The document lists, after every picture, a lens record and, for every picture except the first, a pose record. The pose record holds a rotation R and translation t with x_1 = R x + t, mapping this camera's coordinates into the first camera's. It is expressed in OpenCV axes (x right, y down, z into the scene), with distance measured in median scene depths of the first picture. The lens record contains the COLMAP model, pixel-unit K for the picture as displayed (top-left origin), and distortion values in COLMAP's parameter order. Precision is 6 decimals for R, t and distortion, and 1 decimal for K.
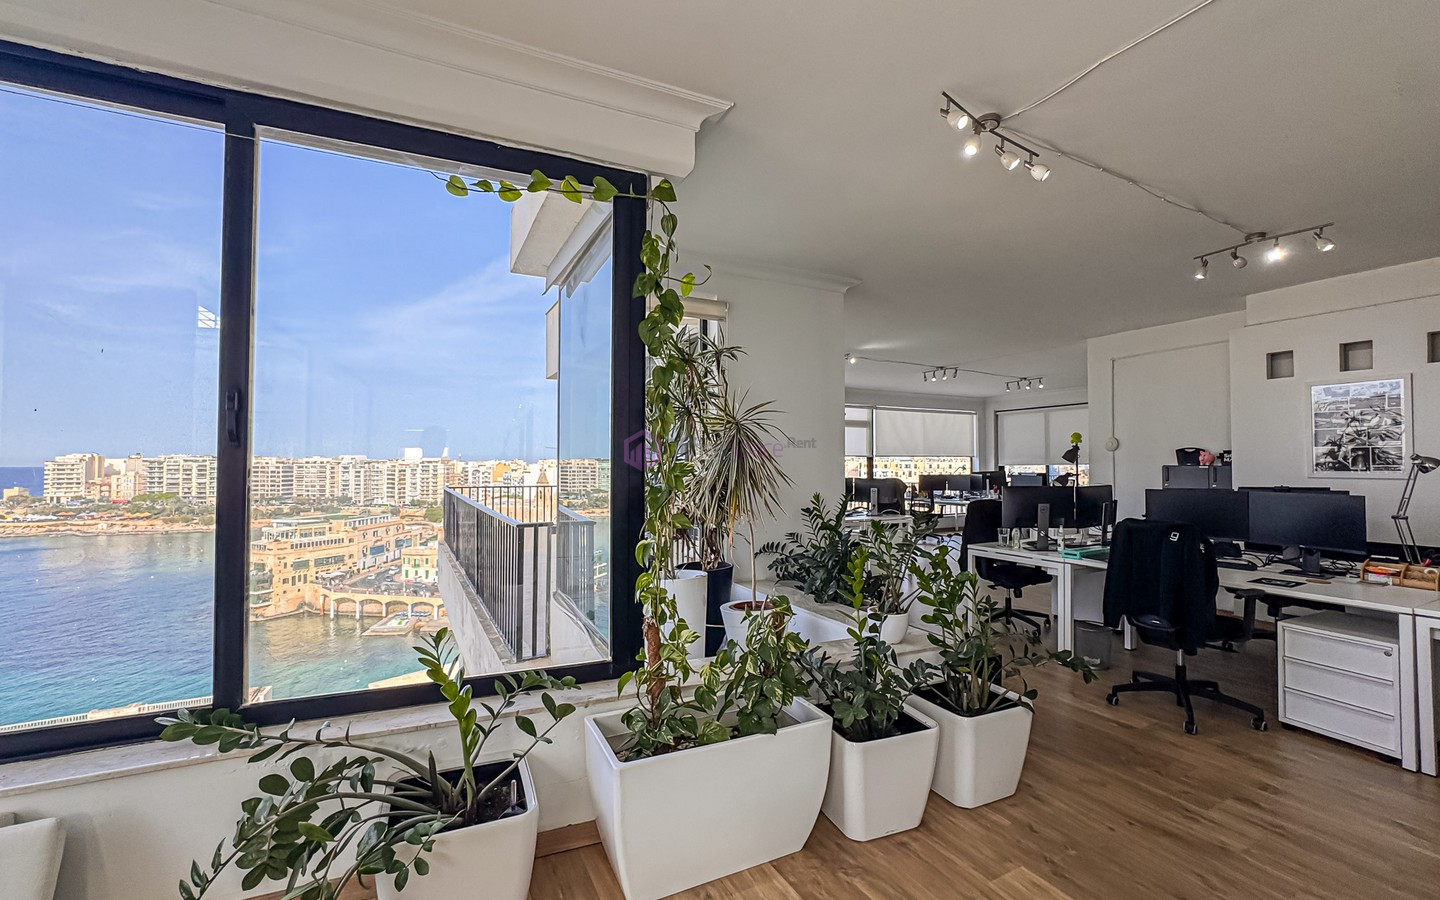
lens RADIAL K [[586.0, 0, 728.0], [0, 586.0, 451.3], [0, 0, 1]] dist [-0.032489, 0.013461]
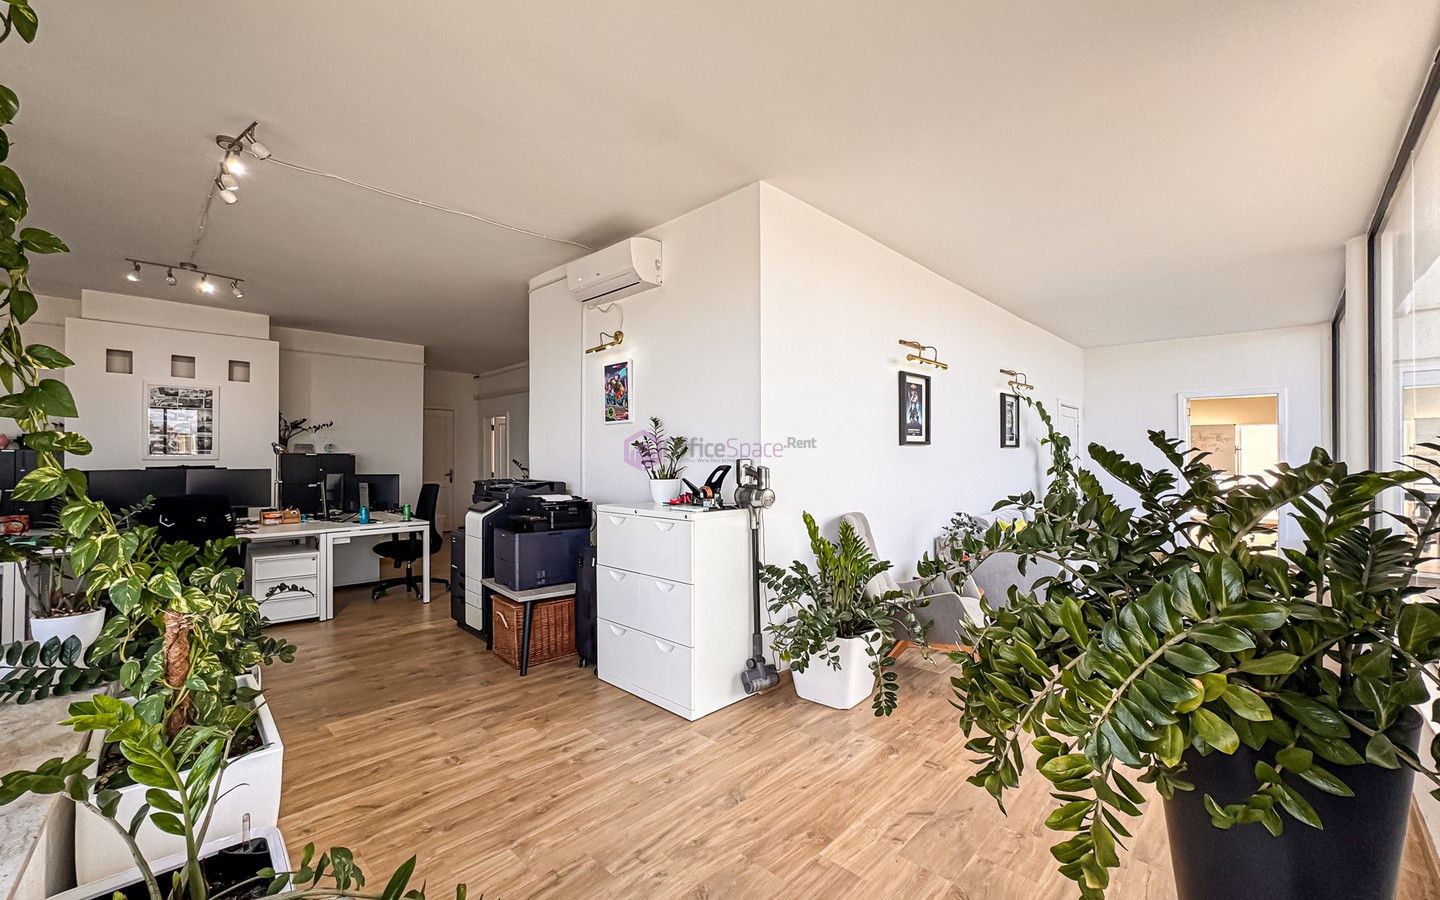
lens RADIAL K [[586.0, 0, 729.7], [0, 586.0, 450.2], [0, 0, 1]] dist [-0.032489, 0.013461]
pose [[-0.329652, 0.006039, 0.944083, -0.351355], [-0.023968, 0.999604, -0.014764, 0.008993], [-0.943798, -0.027495, -0.329377, 0.159485]]
